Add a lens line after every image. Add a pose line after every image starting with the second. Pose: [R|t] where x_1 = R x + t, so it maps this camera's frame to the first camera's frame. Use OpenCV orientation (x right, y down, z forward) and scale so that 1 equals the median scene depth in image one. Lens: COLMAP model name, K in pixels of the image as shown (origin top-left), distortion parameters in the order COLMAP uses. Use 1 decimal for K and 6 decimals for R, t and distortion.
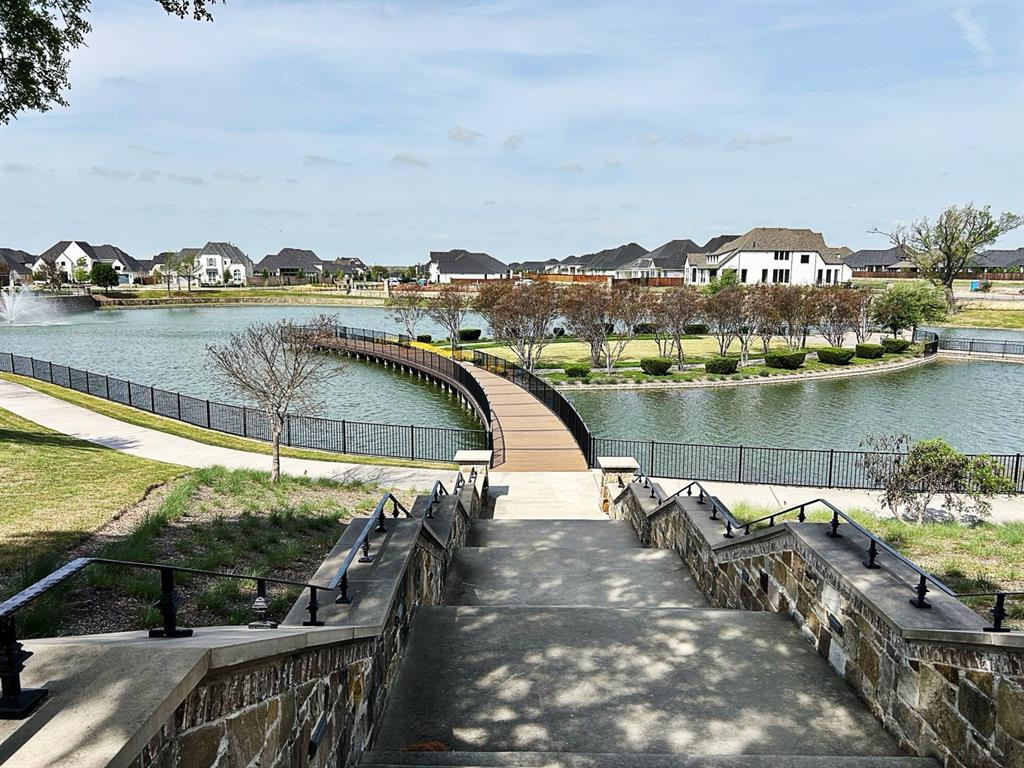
lens RADIAL K [[761.8, 0, 513.2], [0, 761.8, 398.1], [0, 0, 1]] dist [0.066668, -0.061338]
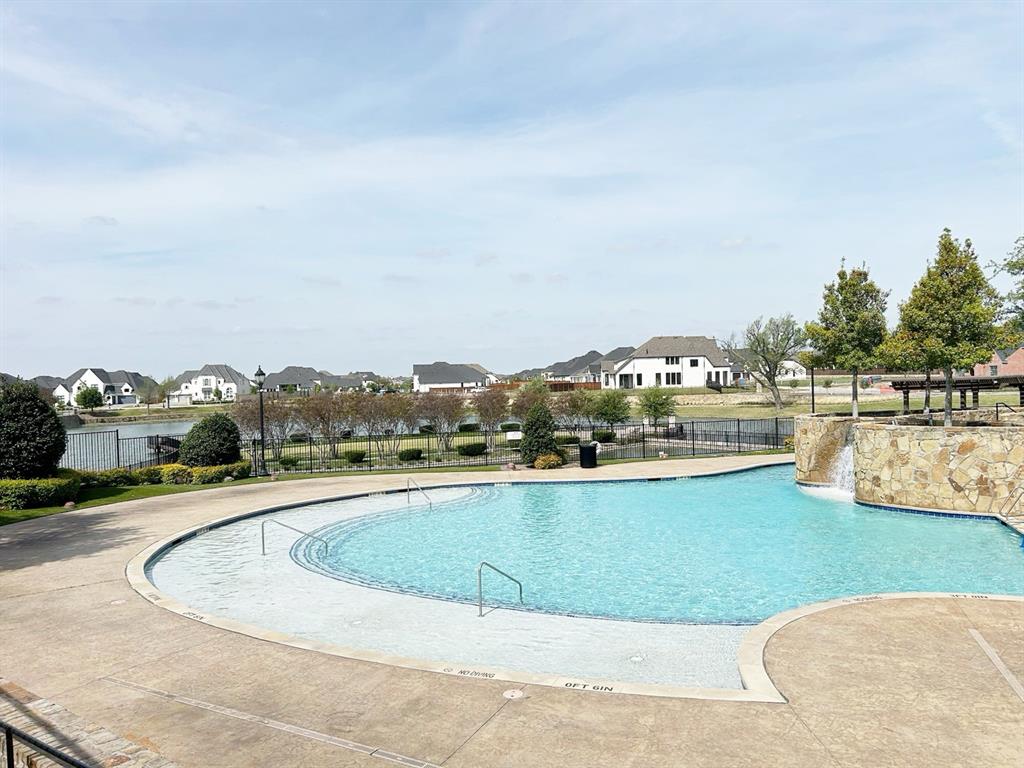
lens RADIAL K [[761.8, 0, 513.2], [0, 761.8, 398.1], [0, 0, 1]] dist [0.066668, -0.061338]
pose [[0.996365, -0.031626, -0.079100, 0.196740], [0.020468, 0.990209, -0.138085, 0.016202], [0.082692, 0.135964, 0.987257, -0.102765]]
